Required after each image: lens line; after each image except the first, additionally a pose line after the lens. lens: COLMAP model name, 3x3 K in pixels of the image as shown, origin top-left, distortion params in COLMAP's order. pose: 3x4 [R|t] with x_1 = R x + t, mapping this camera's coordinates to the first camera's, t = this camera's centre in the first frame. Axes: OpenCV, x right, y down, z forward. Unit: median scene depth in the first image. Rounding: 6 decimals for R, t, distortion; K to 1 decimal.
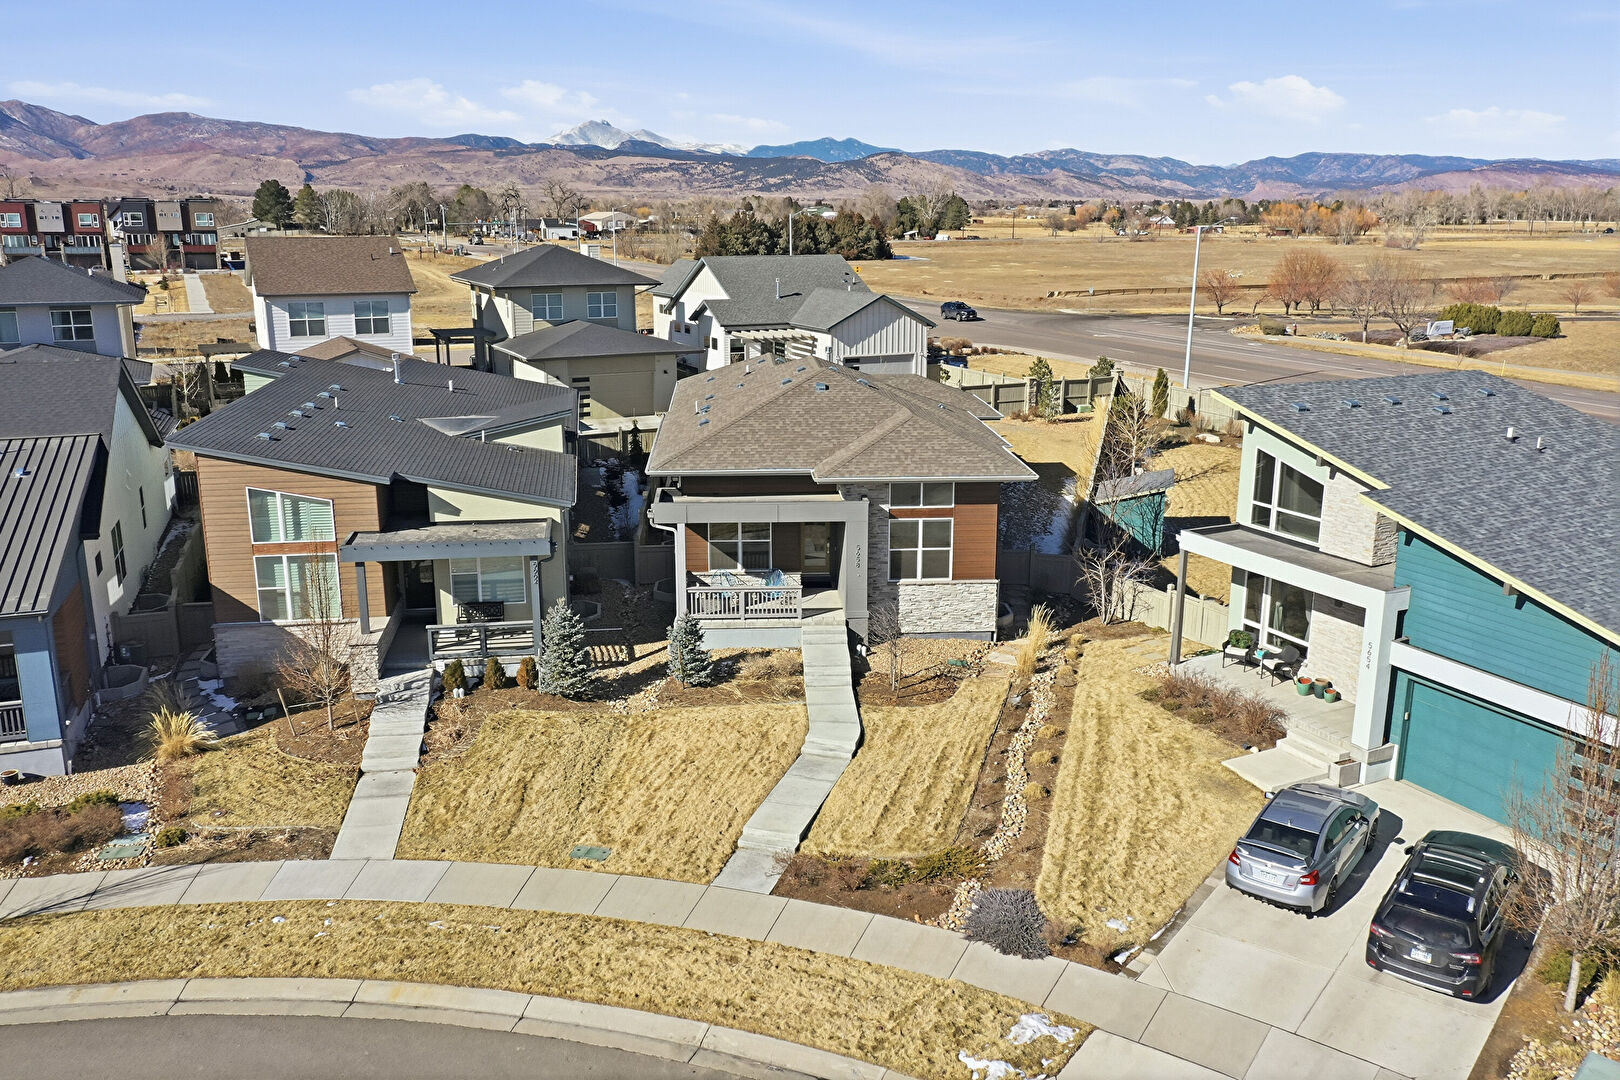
lens RADIAL K [[1273.6, 0, 808.2], [0, 1273.6, 540.2], [0, 0, 1]] dist [-0.007288, 0.010288]
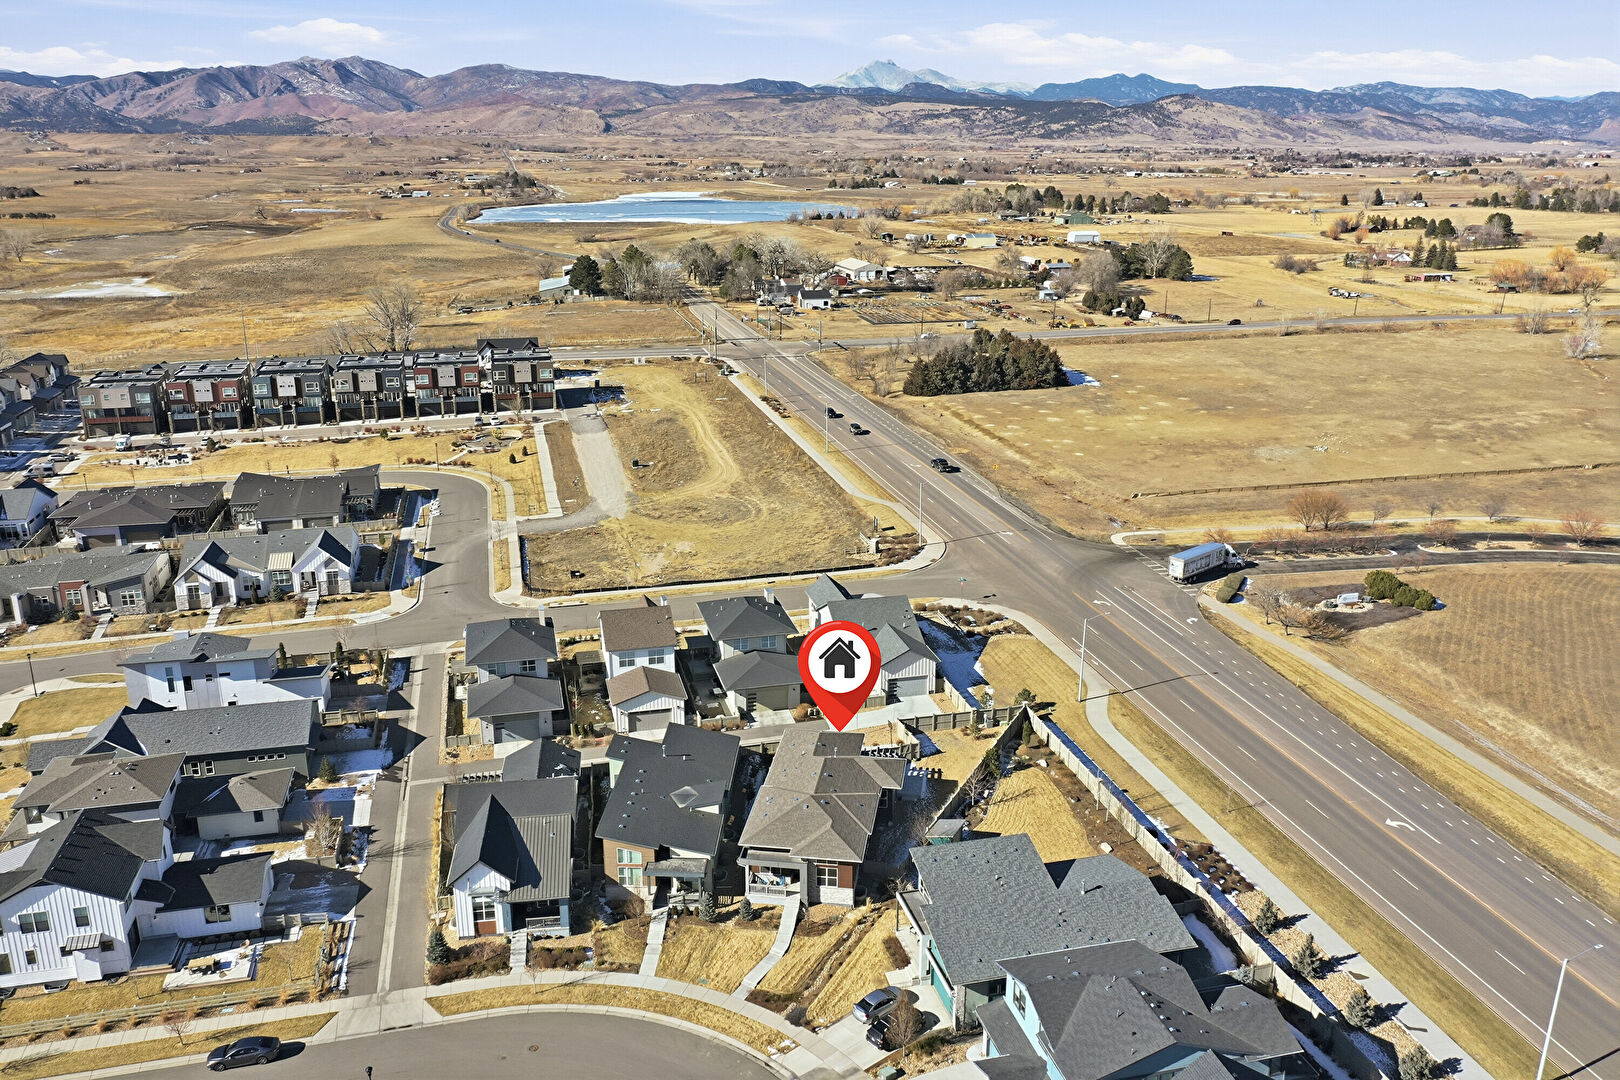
lens RADIAL K [[1273.6, 0, 804.6], [0, 1273.6, 541.3], [0, 0, 1]] dist [-0.007288, 0.010288]
pose [[0.976934, 0.054941, -0.206353, 0.593389], [-0.045524, 0.997706, 0.050112, -0.900854], [0.208633, -0.039562, 0.977193, -1.848238]]
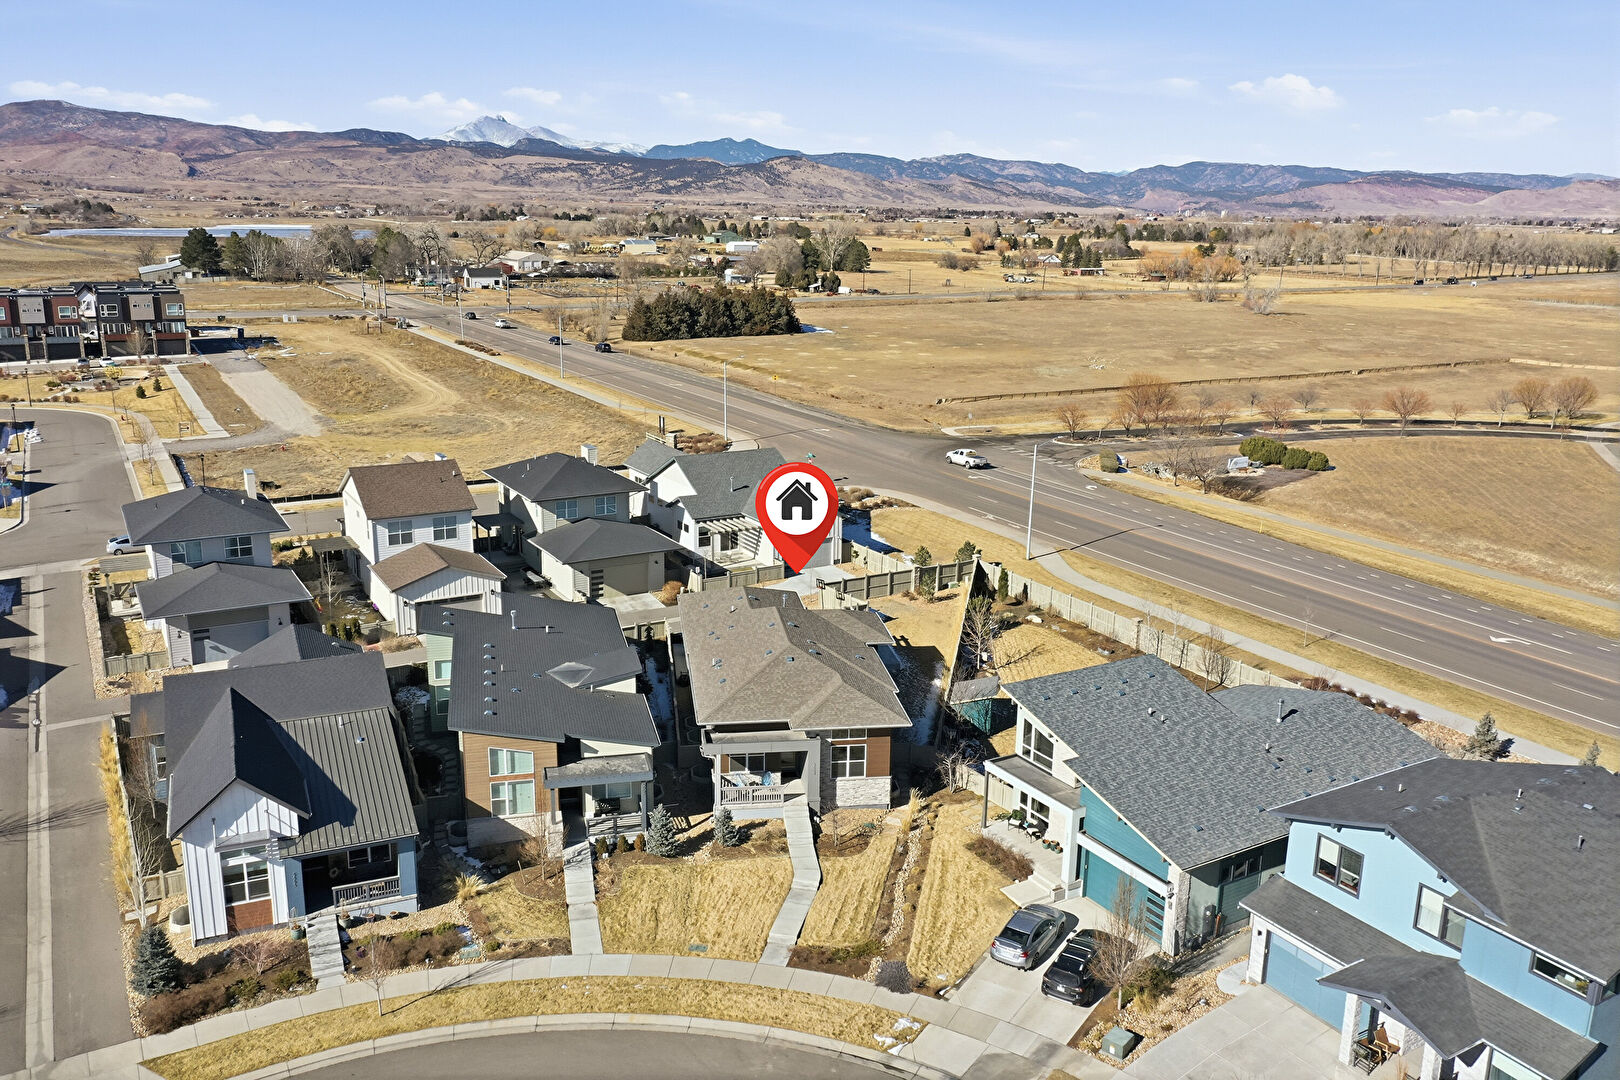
lens RADIAL K [[1273.6, 0, 806.6], [0, 1273.6, 541.6], [0, 0, 1]] dist [-0.007288, 0.010288]
pose [[0.997103, -0.006401, 0.075789, -0.103097], [0.006325, 0.999979, 0.001247, -0.299282], [-0.075795, -0.000765, 0.997123, -0.777856]]
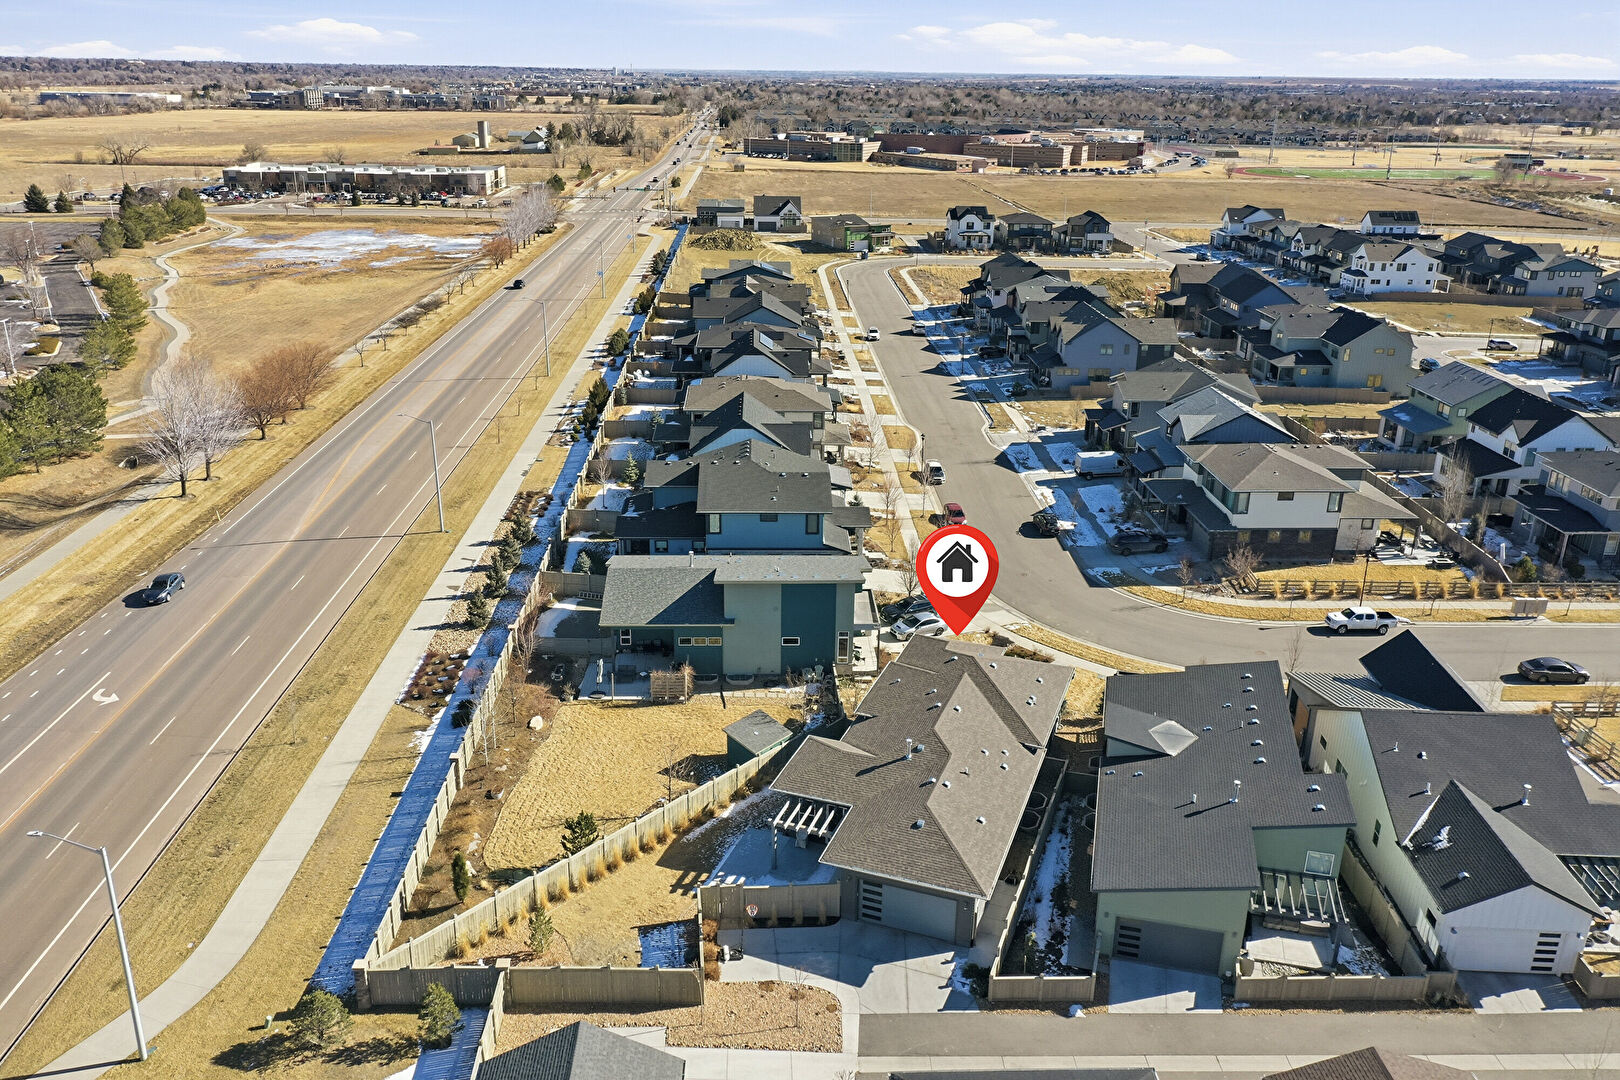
lens RADIAL K [[1273.6, 0, 801.2], [0, 1273.6, 523.1], [0, 0, 1]] dist [-0.007288, 0.010288]
pose [[-0.914071, -0.151434, 0.376220, -0.467562], [0.081333, 0.840373, 0.535871, -1.442145], [-0.397314, 0.520424, -0.755844, 2.622530]]
